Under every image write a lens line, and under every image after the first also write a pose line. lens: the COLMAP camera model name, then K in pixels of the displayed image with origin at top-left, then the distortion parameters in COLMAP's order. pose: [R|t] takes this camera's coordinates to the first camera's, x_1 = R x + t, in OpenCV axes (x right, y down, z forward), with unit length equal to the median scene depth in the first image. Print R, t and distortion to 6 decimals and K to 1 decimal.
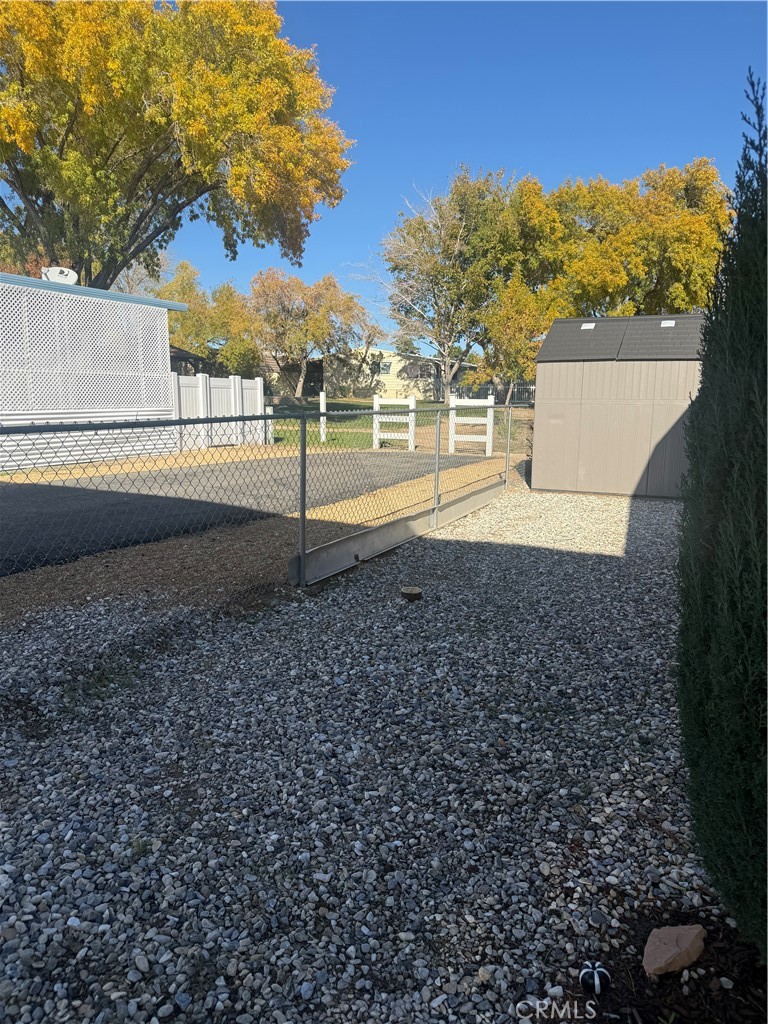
lens RADIAL K [[721.9, 0, 388.9], [0, 721.9, 502.7], [0, 0, 1]] dist [0.056182, -0.073739]
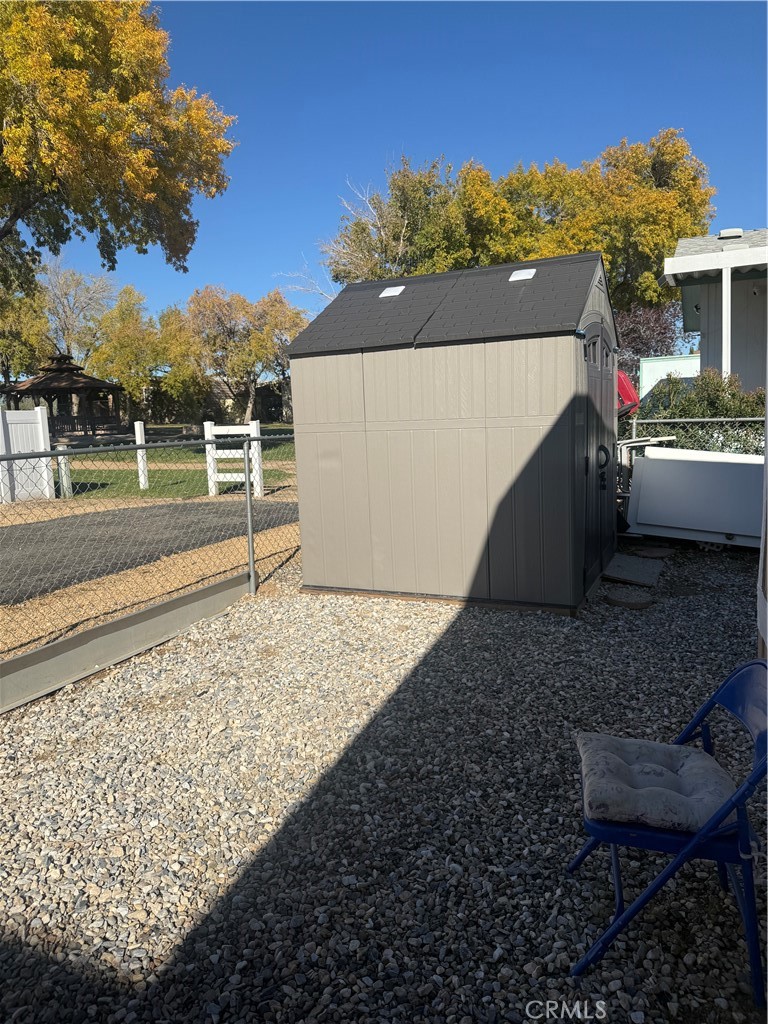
lens RADIAL K [[721.9, 0, 373.1], [0, 721.9, 509.6], [0, 0, 1]] dist [0.056182, -0.073739]
pose [[0.998422, -0.050401, -0.024768, 0.165761], [0.049944, 0.998576, -0.018739, -0.039437], [0.025677, 0.017473, 0.999518, 0.276790]]
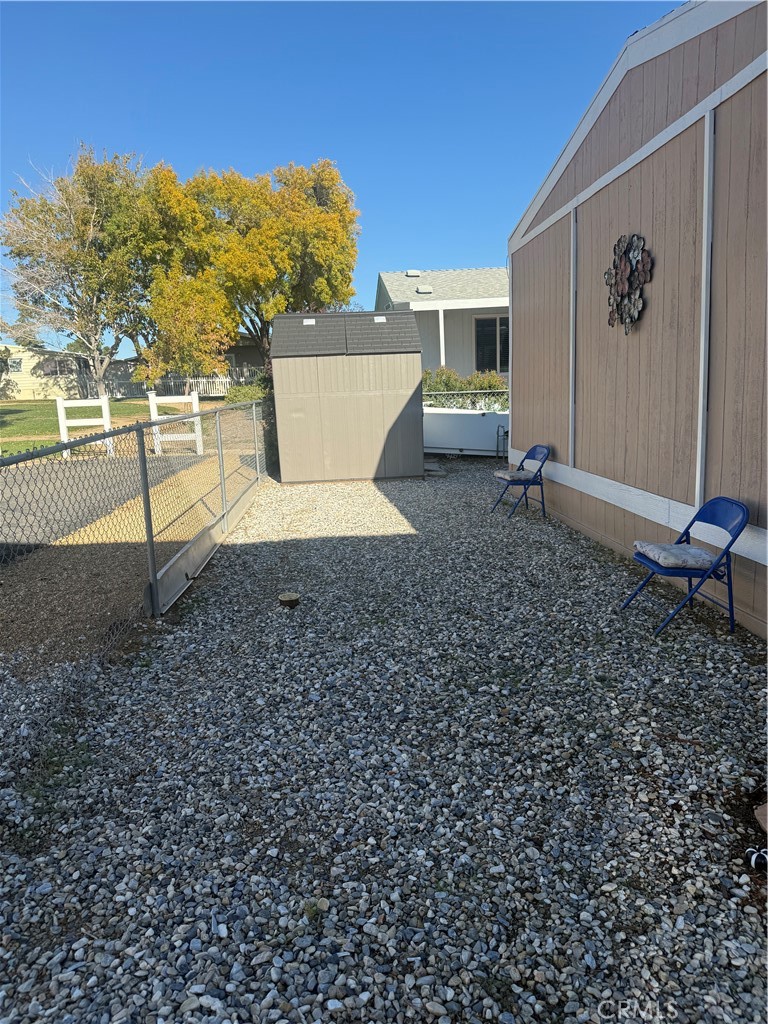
lens RADIAL K [[721.9, 0, 387.0], [0, 721.9, 505.9], [0, 0, 1]] dist [0.056182, -0.073739]
pose [[0.885452, -0.129564, 0.446305, -0.079467], [0.122458, 0.991459, 0.044870, -0.008466], [-0.448307, 0.014923, 0.893755, 0.016793]]
